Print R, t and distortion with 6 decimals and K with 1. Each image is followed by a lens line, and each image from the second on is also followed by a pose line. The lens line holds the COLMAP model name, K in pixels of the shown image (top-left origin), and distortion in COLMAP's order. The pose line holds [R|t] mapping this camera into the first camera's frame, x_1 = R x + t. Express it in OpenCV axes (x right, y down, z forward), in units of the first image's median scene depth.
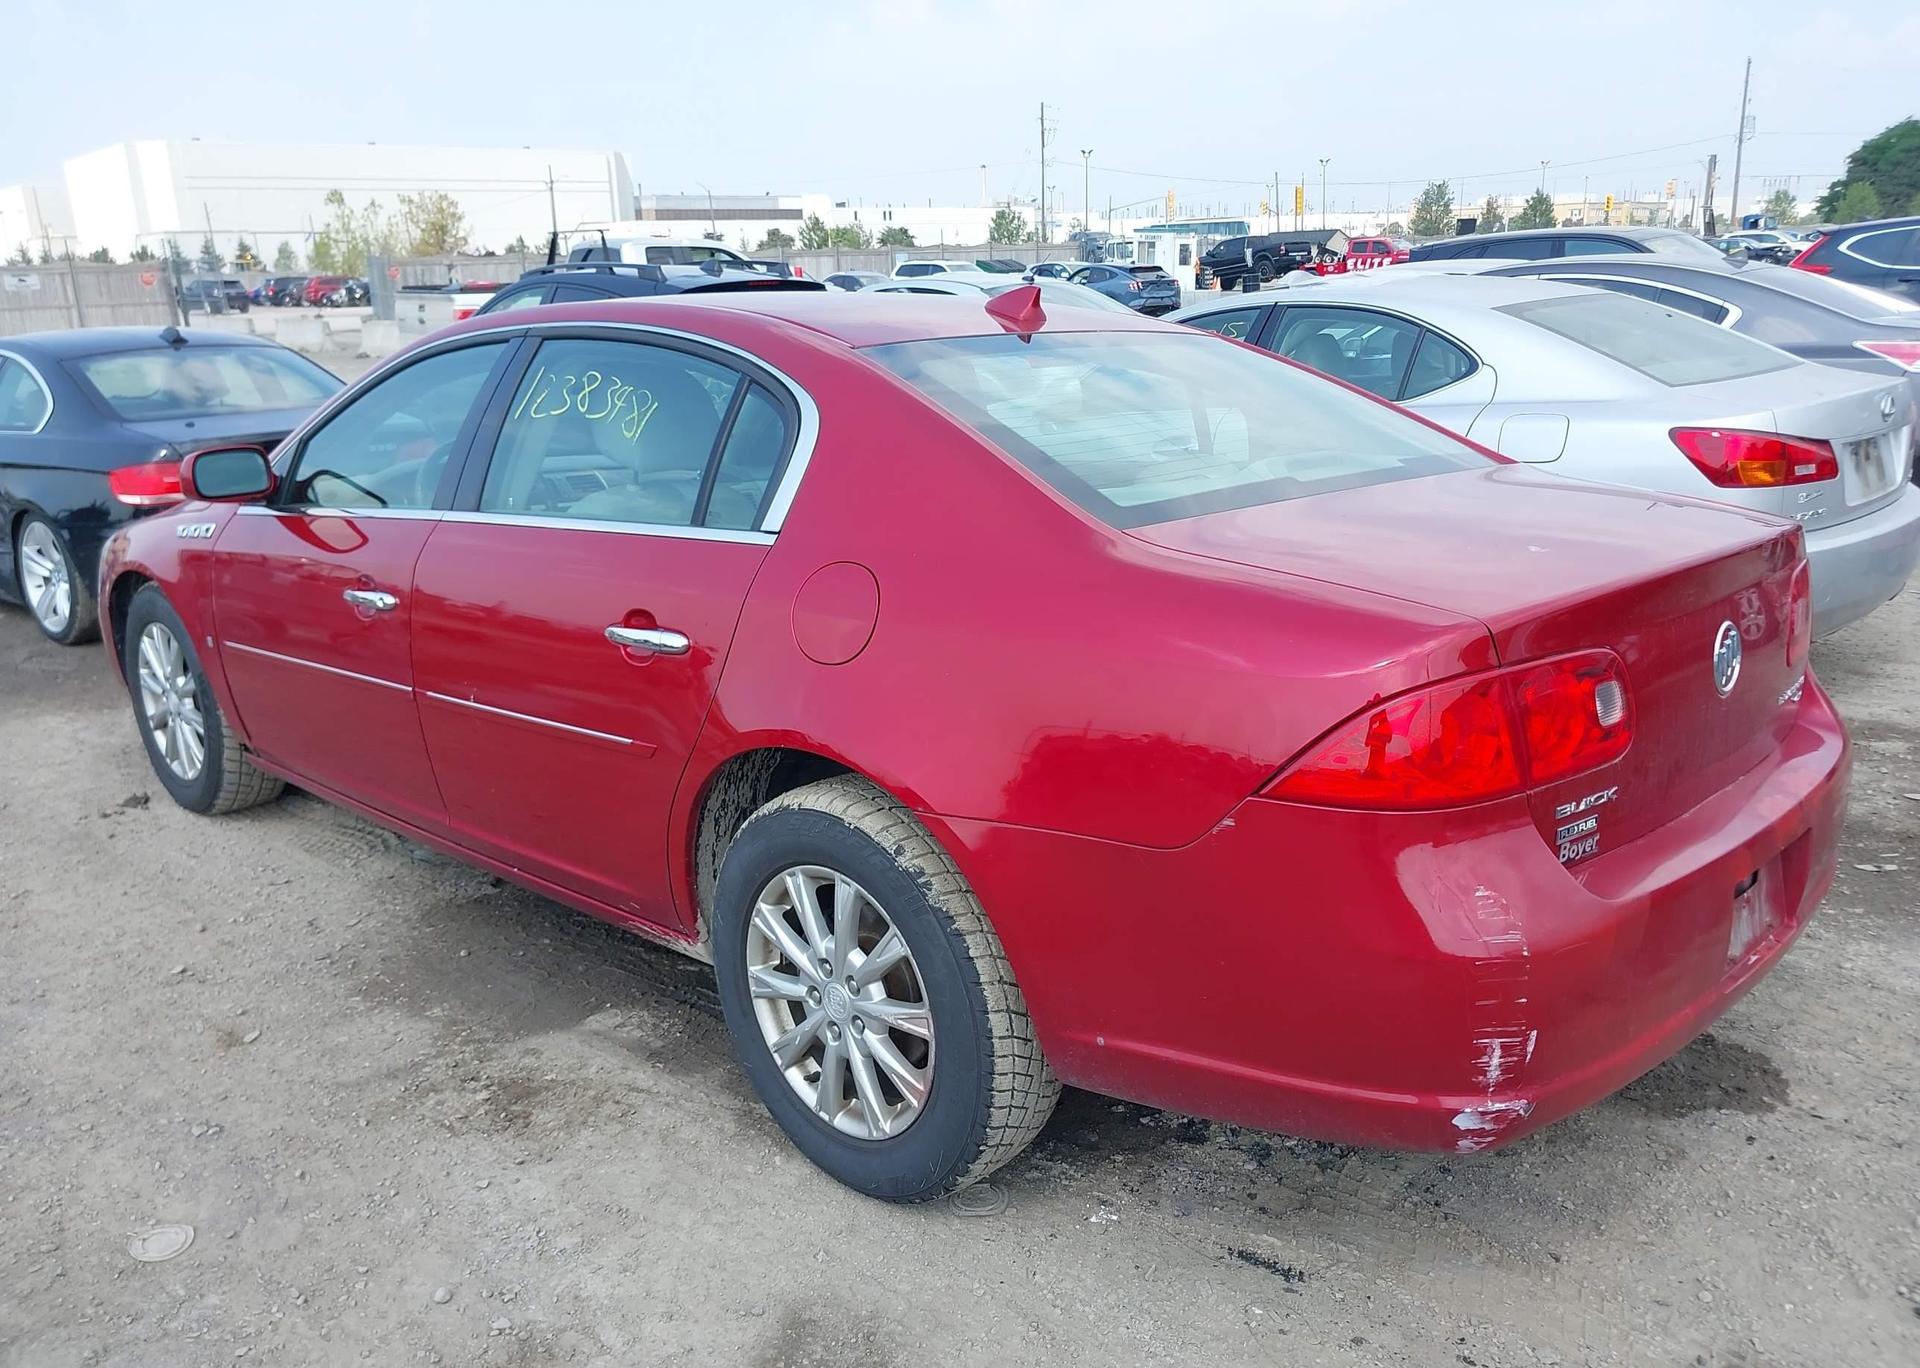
lens RADIAL K [[1552.0, 0, 968.4], [0, 1552.0, 684.4], [0, 0, 1]] dist [0.006684, -0.003037]
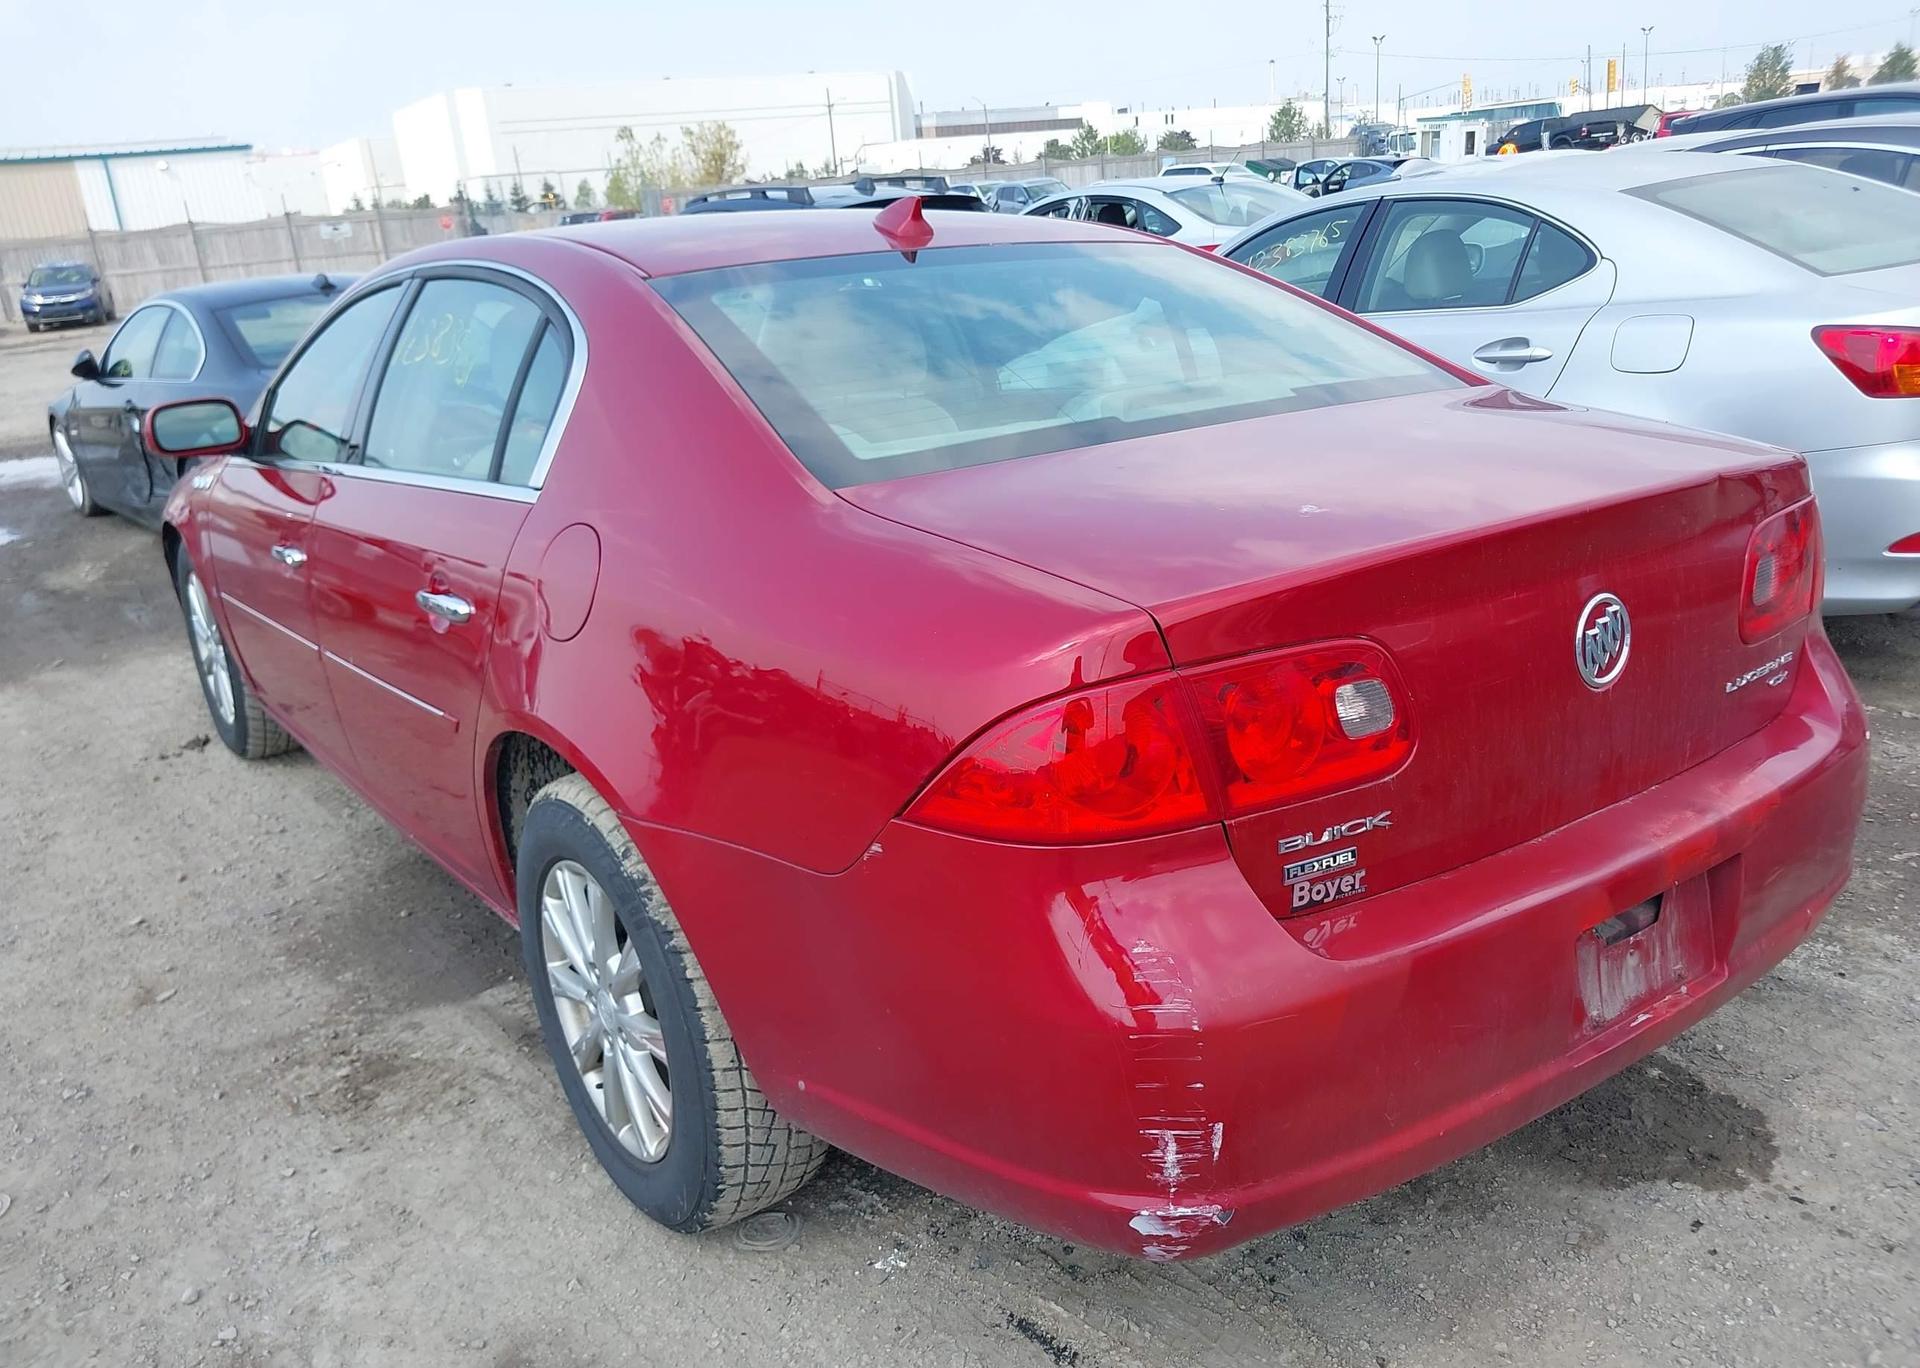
lens RADIAL K [[1554.8, 0, 960.0], [0, 1554.8, 684.0], [0, 0, 1]] dist [-0.002344, 0.002632]
pose [[0.981966, 0.008704, -0.188857, 0.236280], [0.001374, 0.998585, 0.053168, -0.027388], [0.189052, -0.052469, 0.980564, 0.127103]]
